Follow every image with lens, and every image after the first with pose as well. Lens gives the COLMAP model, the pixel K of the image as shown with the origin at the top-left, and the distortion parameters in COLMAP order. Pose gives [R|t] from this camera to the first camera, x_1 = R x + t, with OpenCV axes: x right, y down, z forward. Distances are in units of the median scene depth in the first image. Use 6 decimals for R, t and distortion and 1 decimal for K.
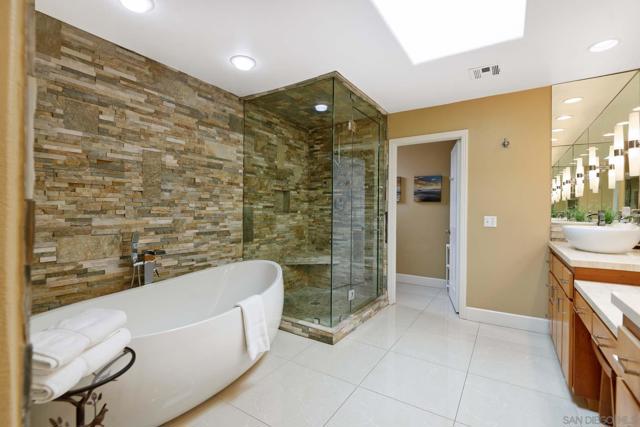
lens RADIAL K [[292.8, 0, 320.5], [0, 292.8, 211.3], [0, 0, 1]] dist [-0.021800, -0.000969]
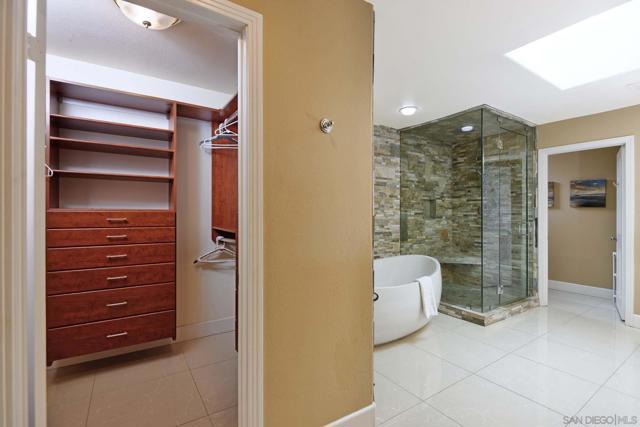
lens RADIAL K [[292.8, 0, 307.4], [0, 292.8, 209.7], [0, 0, 1]] dist [-0.021800, -0.000969]
pose [[0.901179, -0.007661, -0.433379, -0.072340], [-0.000474, 0.999826, -0.018660, -0.008551], [0.433447, 0.017021, 0.901018, -0.320394]]
